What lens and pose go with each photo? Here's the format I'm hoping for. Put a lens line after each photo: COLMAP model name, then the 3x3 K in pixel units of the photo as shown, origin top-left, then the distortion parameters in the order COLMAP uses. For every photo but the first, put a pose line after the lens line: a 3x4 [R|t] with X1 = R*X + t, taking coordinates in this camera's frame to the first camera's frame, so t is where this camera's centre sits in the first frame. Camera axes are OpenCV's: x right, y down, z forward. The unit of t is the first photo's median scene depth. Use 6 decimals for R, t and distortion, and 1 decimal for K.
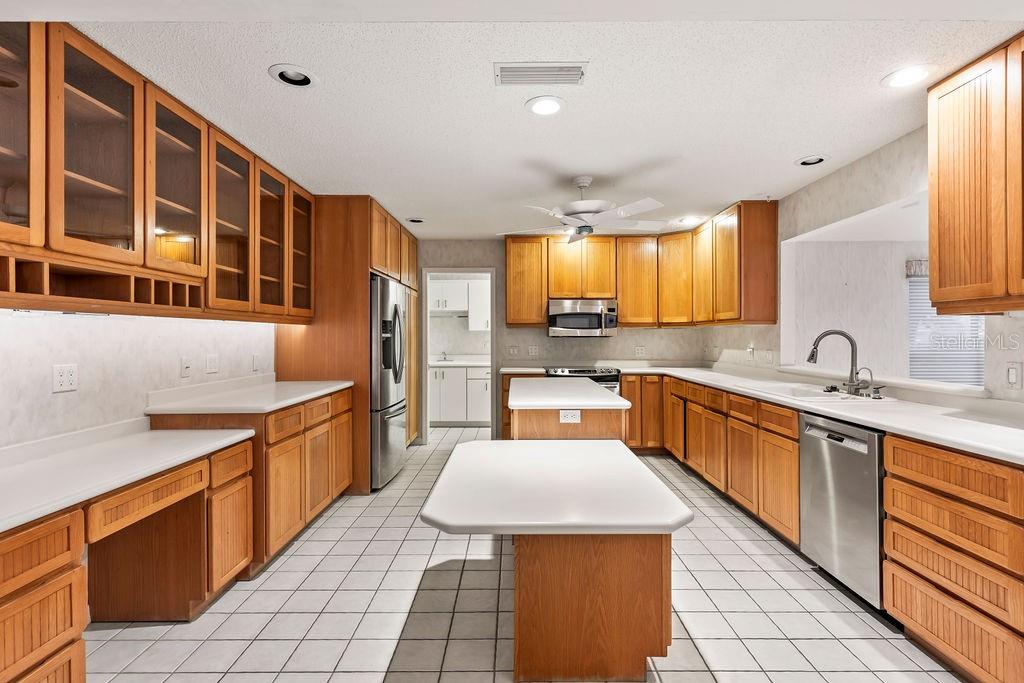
lens RADIAL K [[504.7, 0, 514.5], [0, 504.7, 335.9], [0, 0, 1]] dist [-0.001552, -0.000270]
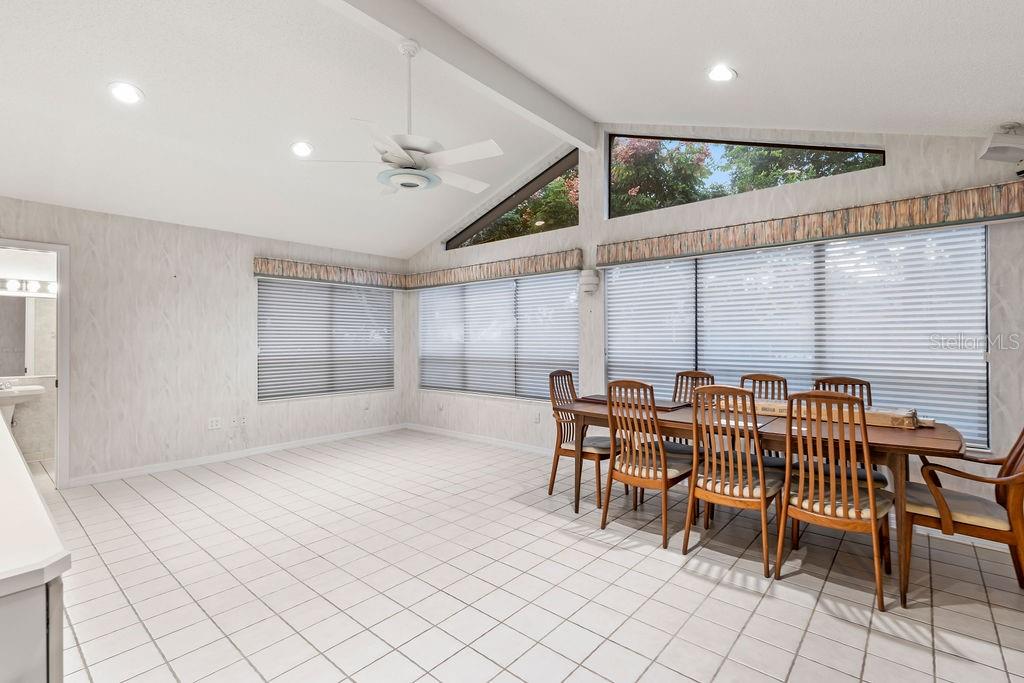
lens RADIAL K [[471.3, 0, 513.8], [0, 471.3, 340.3], [0, 0, 1]] dist [0.003206, -0.000336]
pose [[0.649282, 0.001502, 0.760546, 0.781852], [0.000510, 0.999997, -0.002410, 0.006346], [-0.760547, 0.001953, 0.649279, 0.152886]]
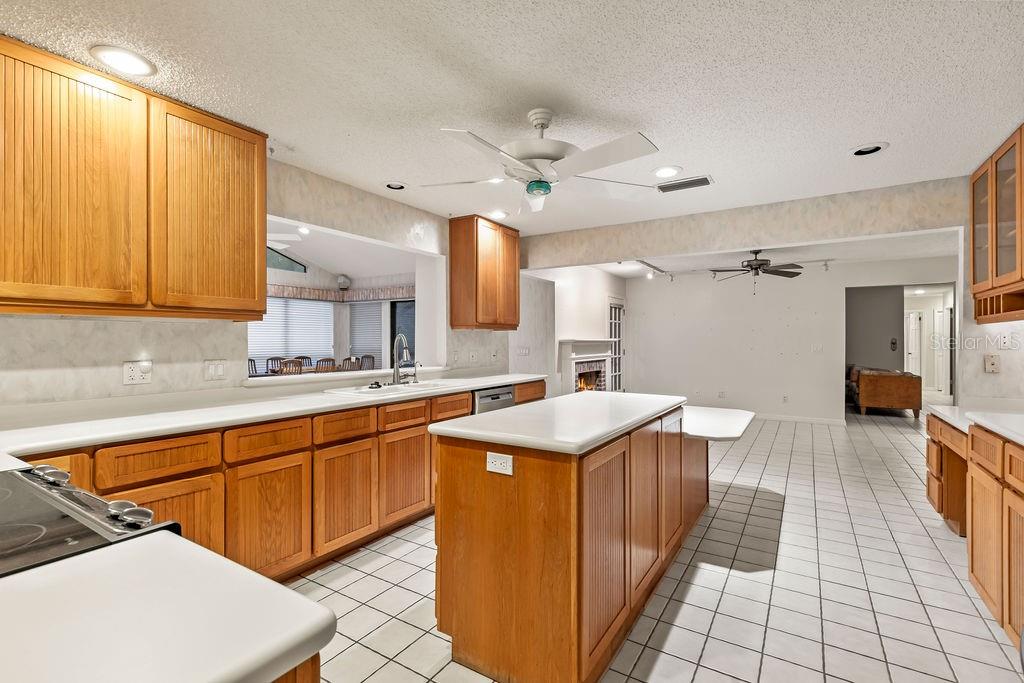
lens RADIAL K [[471.3, 0, 505.1], [0, 471.3, 340.2], [0, 0, 1]] dist [0.003206, -0.000336]
pose [[-0.844009, 0.003400, 0.536319, -0.191217], [0.003602, 0.999993, -0.000670, 0.004851], [-0.536317, 0.001367, -0.844015, 1.734602]]
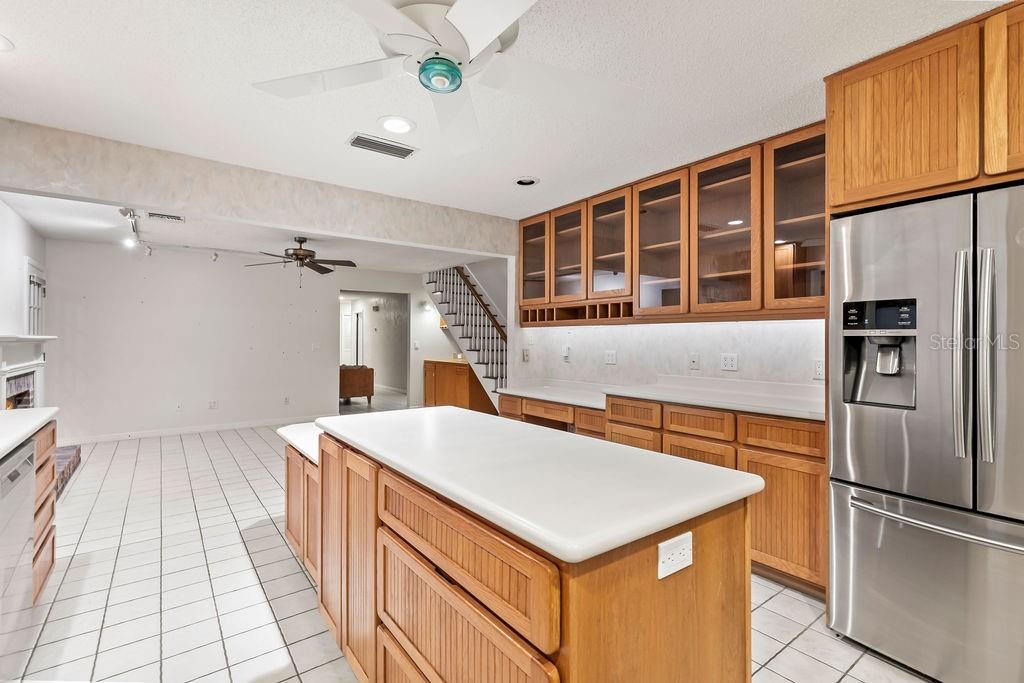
lens RADIAL K [[471.3, 0, 534.5], [0, 471.3, 332.0], [0, 0, 1]] dist [0.003206, -0.000336]
pose [[-0.778155, -0.009775, -0.627996, 0.348565], [-0.002012, 0.999913, -0.013070, 0.005249], [0.628069, -0.008907, -0.778107, 1.475550]]
